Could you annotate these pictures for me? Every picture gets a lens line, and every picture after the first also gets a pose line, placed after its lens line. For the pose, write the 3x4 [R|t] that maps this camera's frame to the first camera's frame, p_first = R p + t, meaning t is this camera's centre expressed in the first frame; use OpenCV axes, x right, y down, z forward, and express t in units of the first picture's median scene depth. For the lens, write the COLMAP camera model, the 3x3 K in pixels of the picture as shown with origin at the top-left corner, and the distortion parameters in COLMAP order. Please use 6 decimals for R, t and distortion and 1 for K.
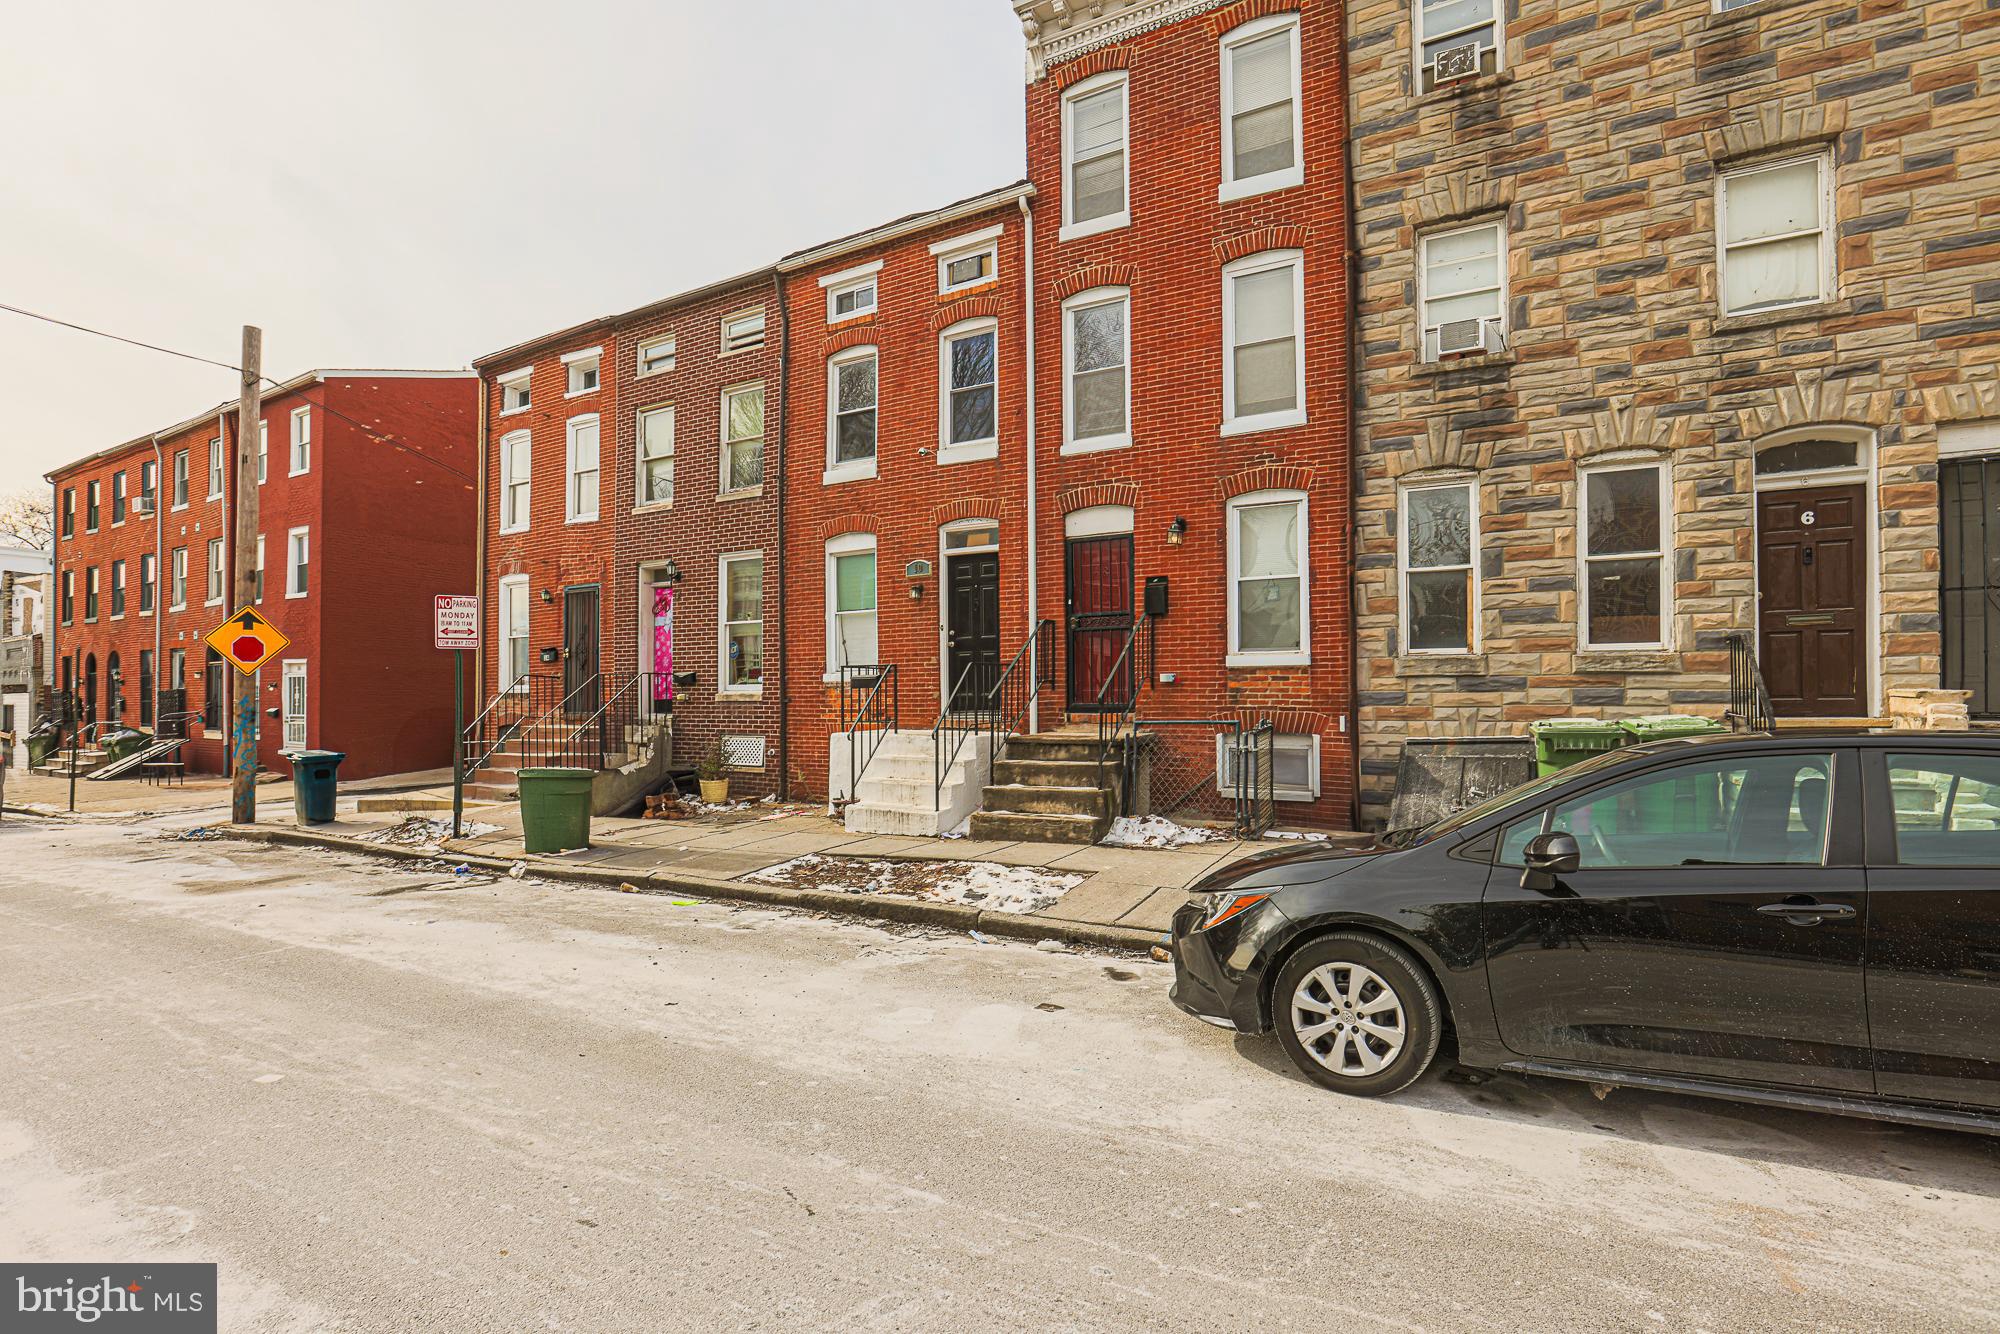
lens RADIAL K [[948.3, 0, 987.1], [0, 948.3, 703.2], [0, 0, 1]] dist [-0.014532, 0.011488]
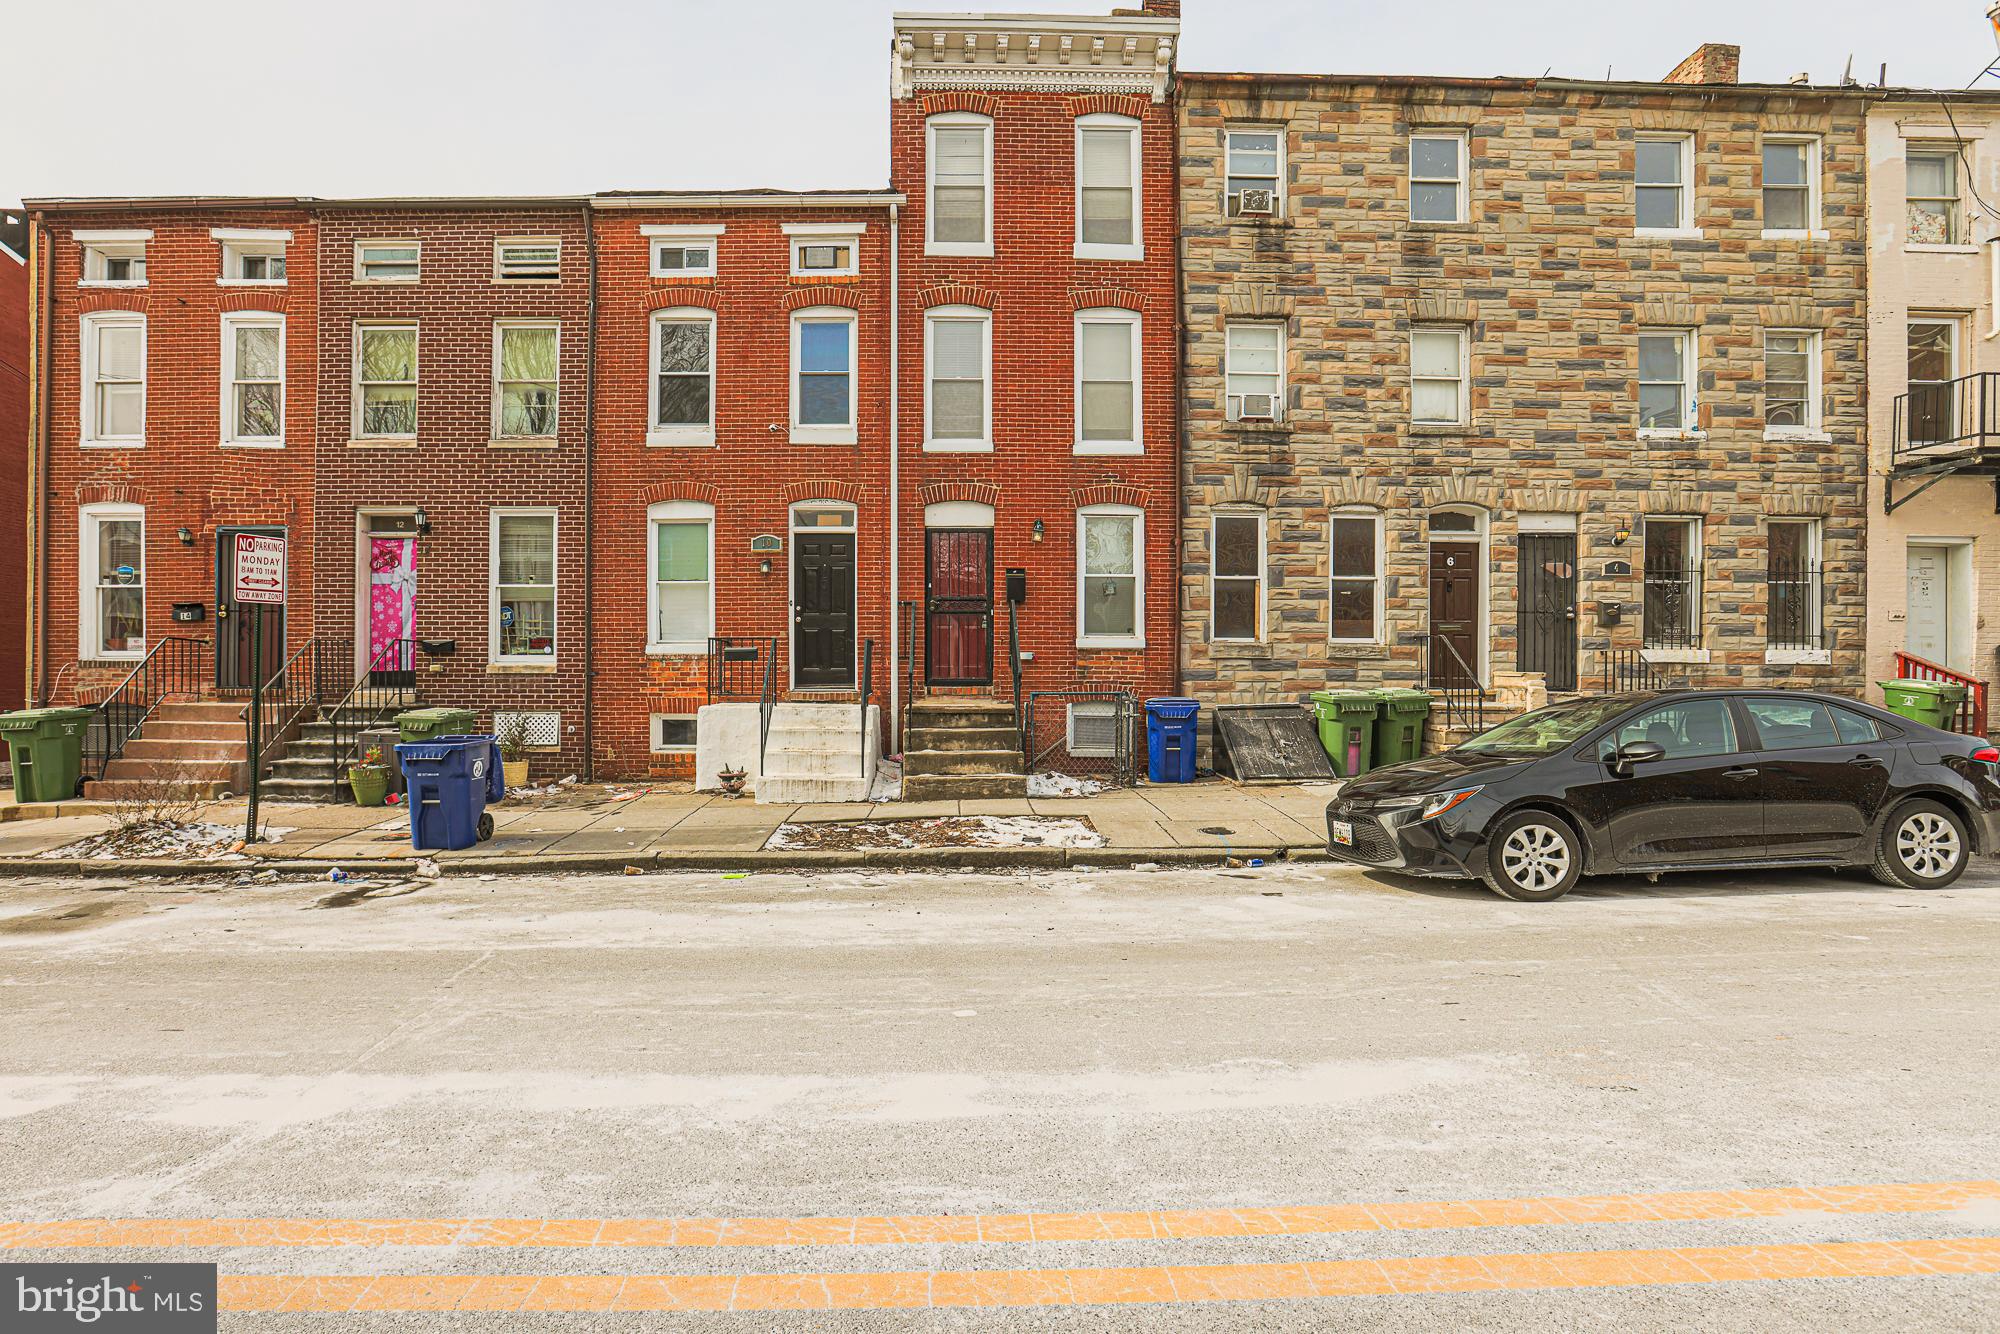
lens RADIAL K [[948.3, 0, 987.1], [0, 948.3, 703.2], [0, 0, 1]] dist [-0.014532, 0.011488]
pose [[0.872980, -0.004605, 0.487735, -0.453590], [-0.004673, 0.999831, 0.017803, 0.011190], [-0.487734, -0.017821, 0.872810, 0.003379]]
